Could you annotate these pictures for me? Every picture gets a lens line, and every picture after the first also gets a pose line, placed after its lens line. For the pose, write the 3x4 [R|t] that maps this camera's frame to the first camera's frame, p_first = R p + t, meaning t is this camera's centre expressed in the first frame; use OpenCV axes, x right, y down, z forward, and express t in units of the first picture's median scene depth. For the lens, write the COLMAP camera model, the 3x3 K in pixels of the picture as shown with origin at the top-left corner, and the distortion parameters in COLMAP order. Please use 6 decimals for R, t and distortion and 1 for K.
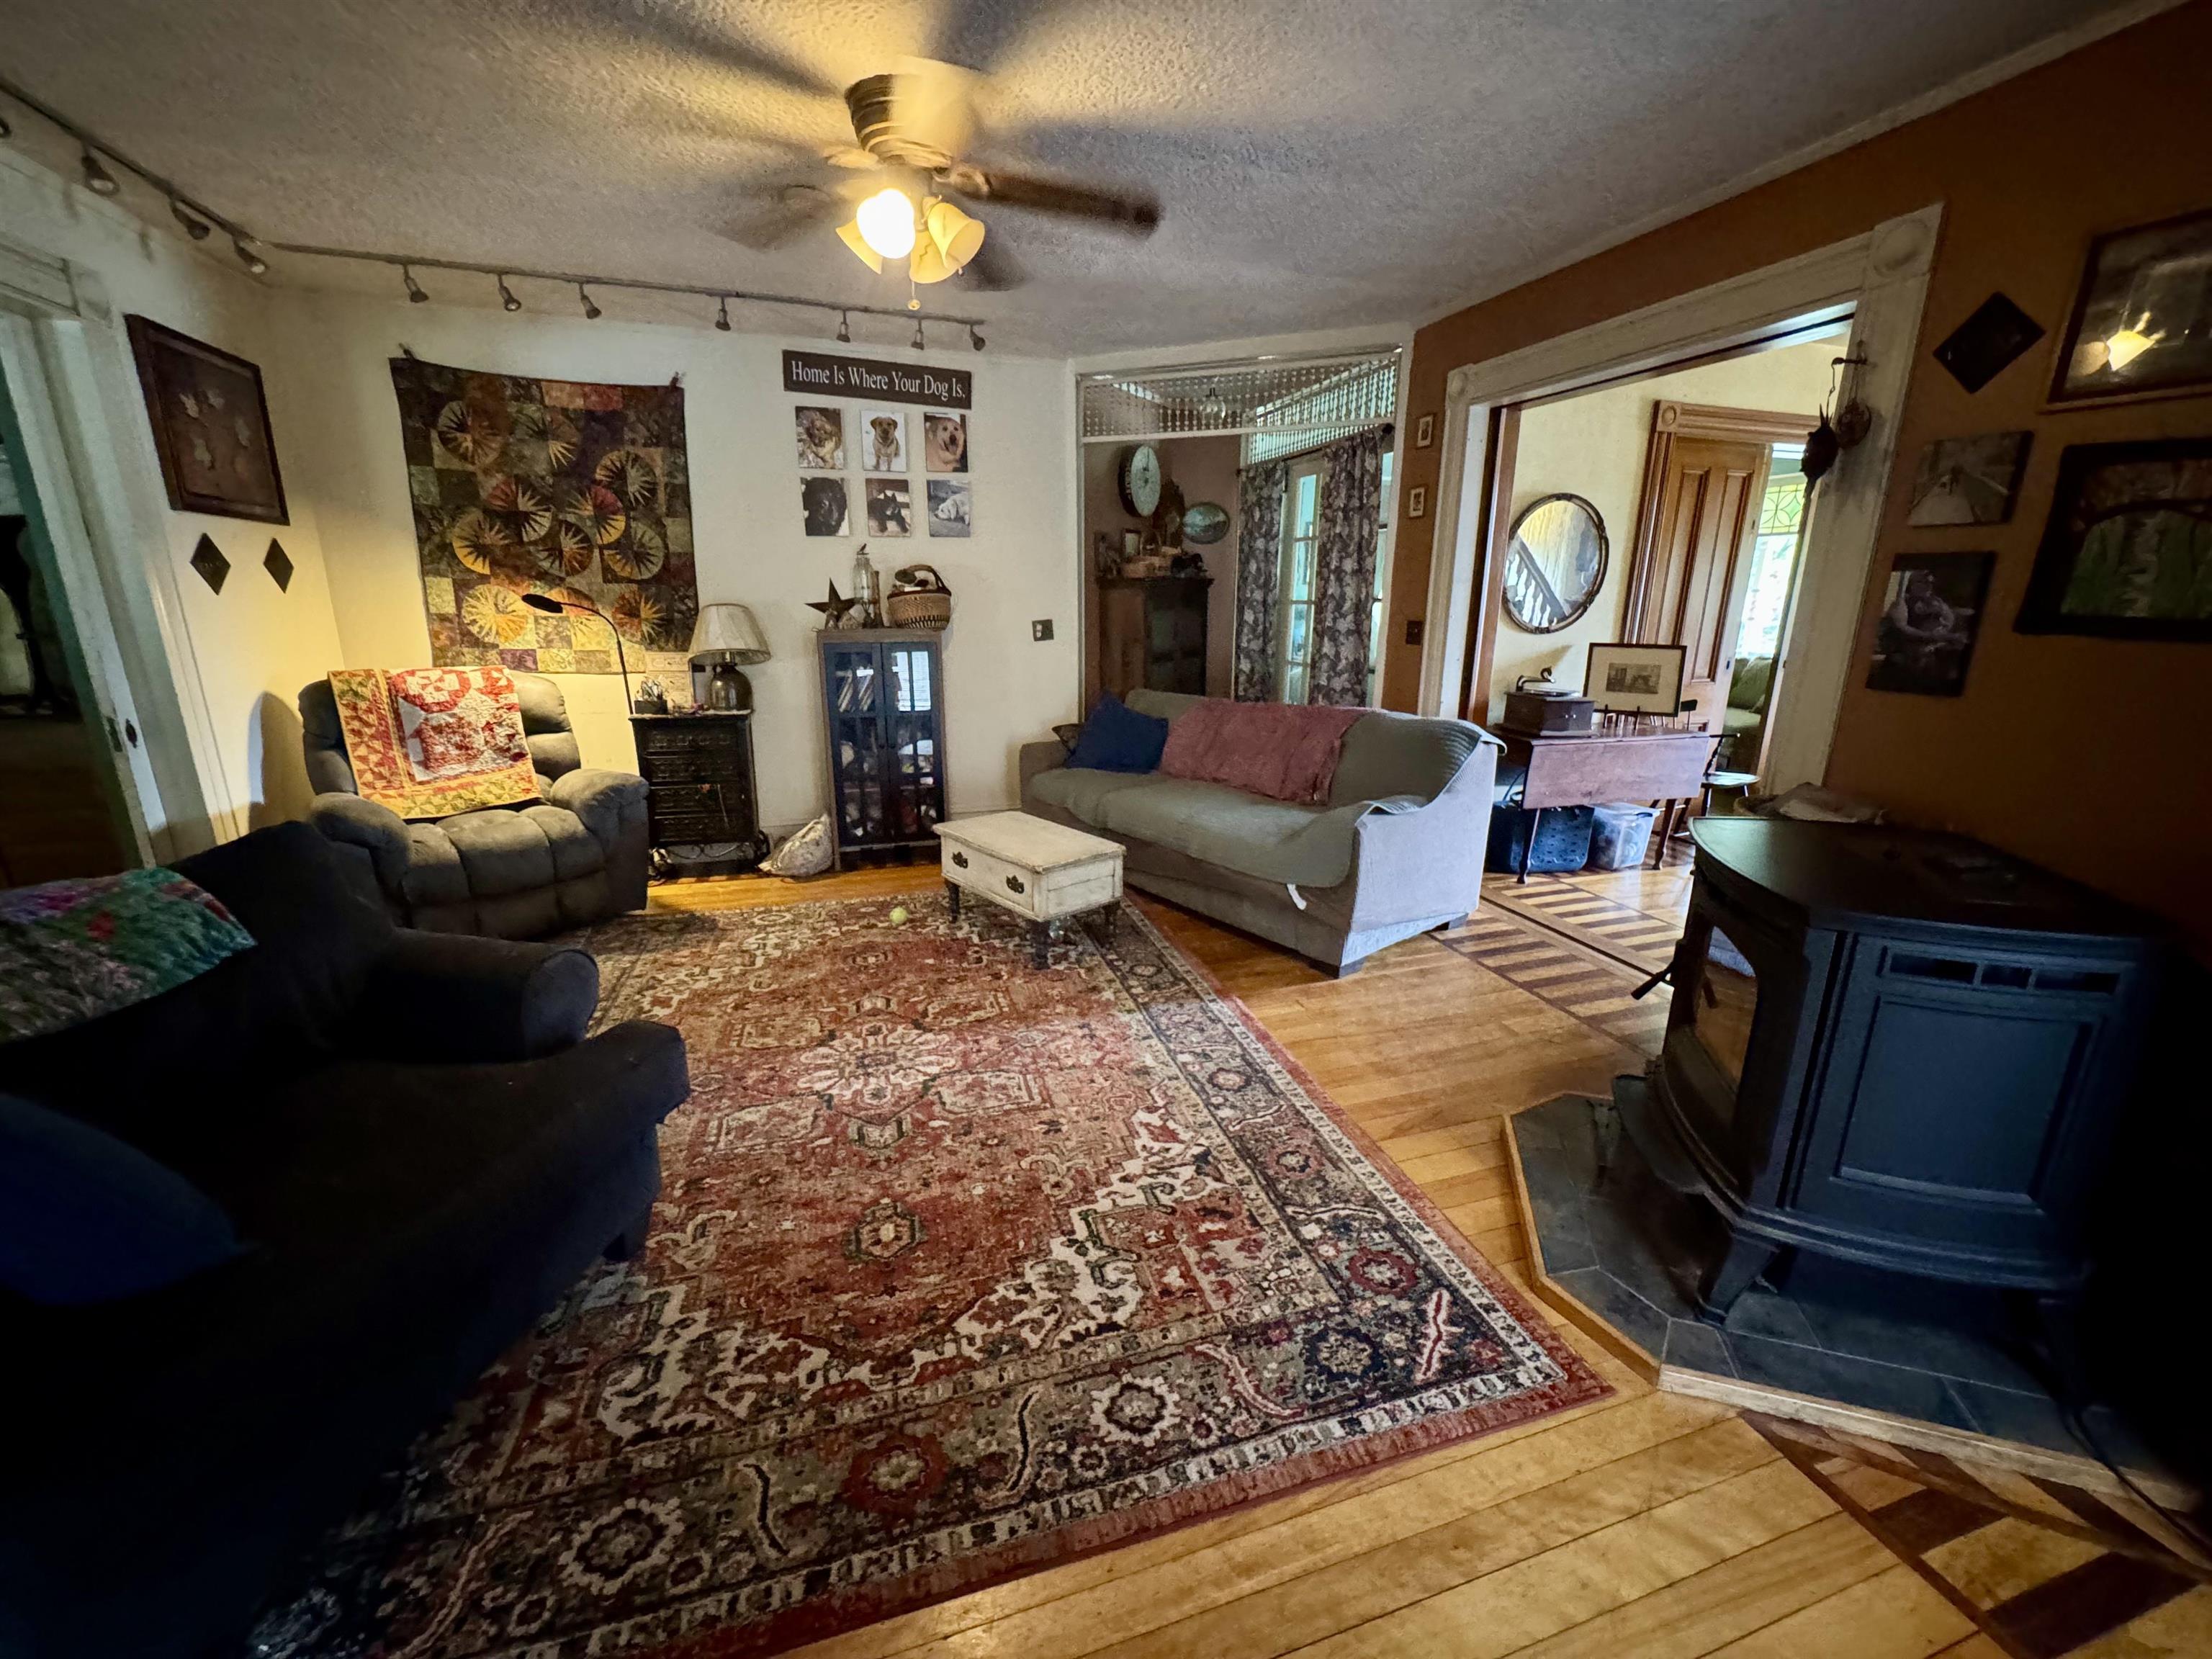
lens RADIAL K [[882.5, 0, 1098.7], [0, 882.5, 831.0], [0, 0, 1]] dist [-0.002412, 0.000317]
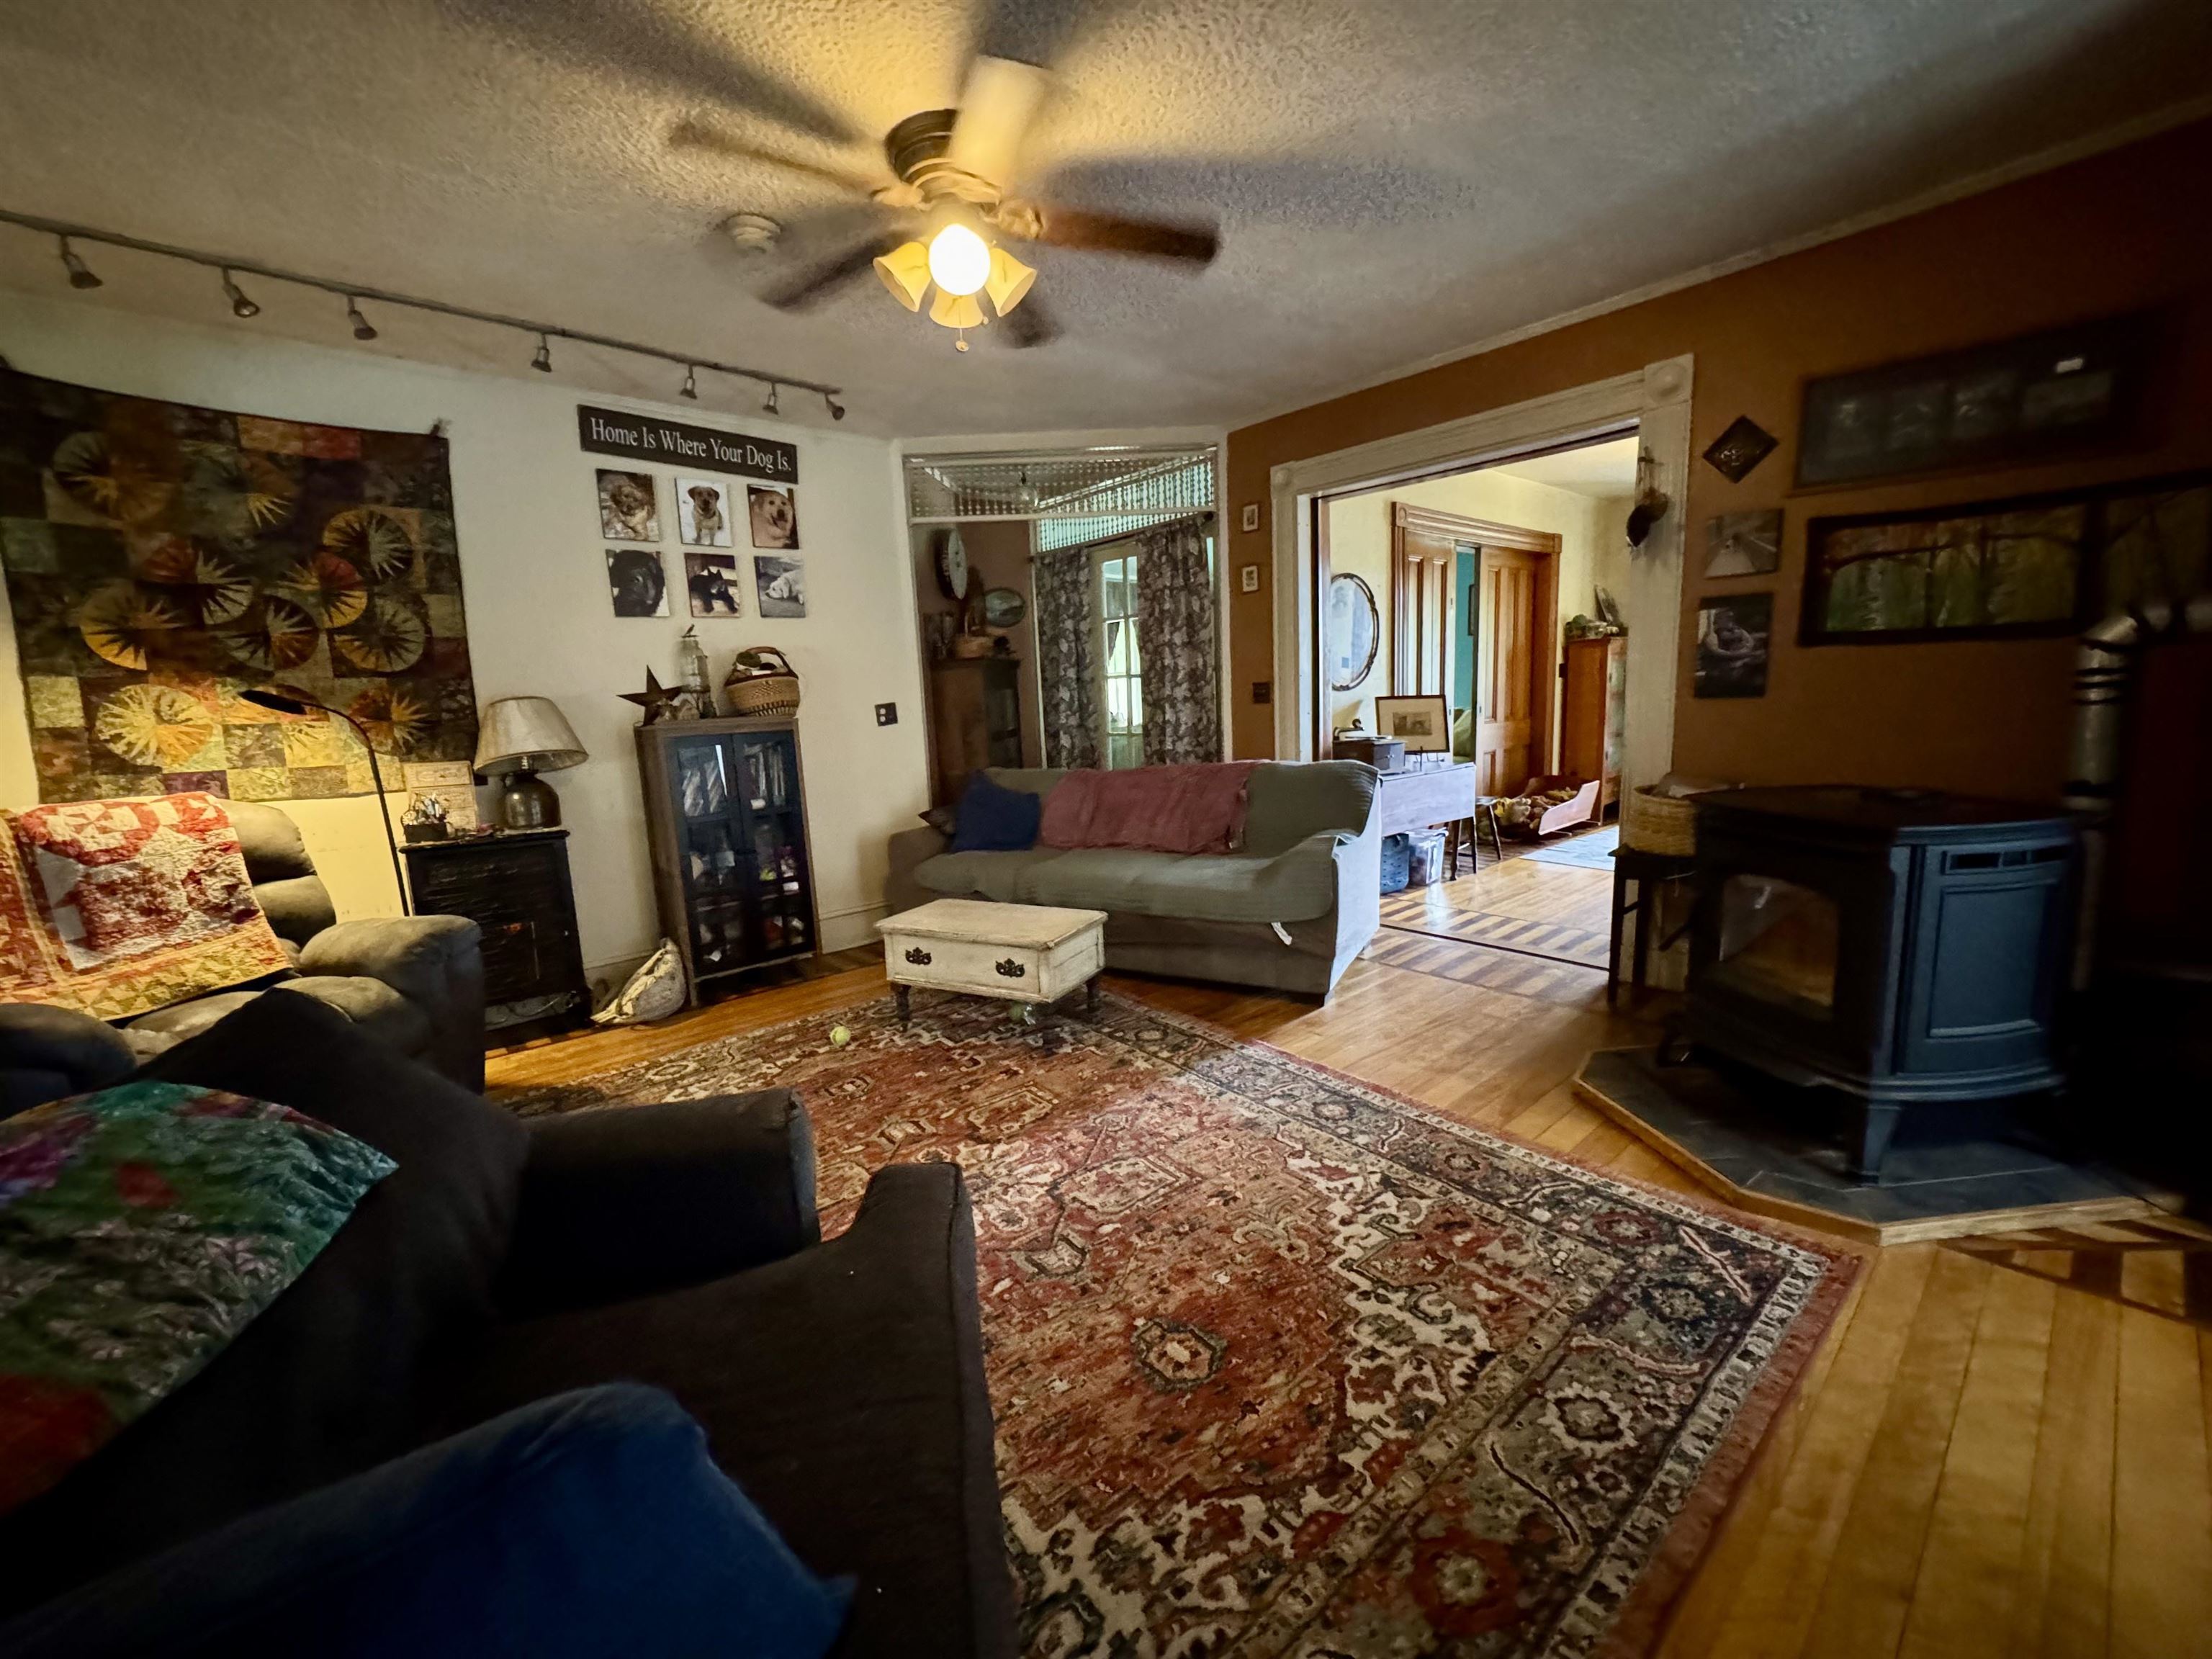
lens RADIAL K [[882.5, 0, 1104.0], [0, 882.5, 831.8], [0, 0, 1]] dist [-0.002412, 0.000317]
pose [[0.916593, -0.105189, 0.385735, -0.332006], [0.147372, 0.985727, -0.081383, 0.009441], [-0.371669, 0.131442, 0.919013, 0.099471]]
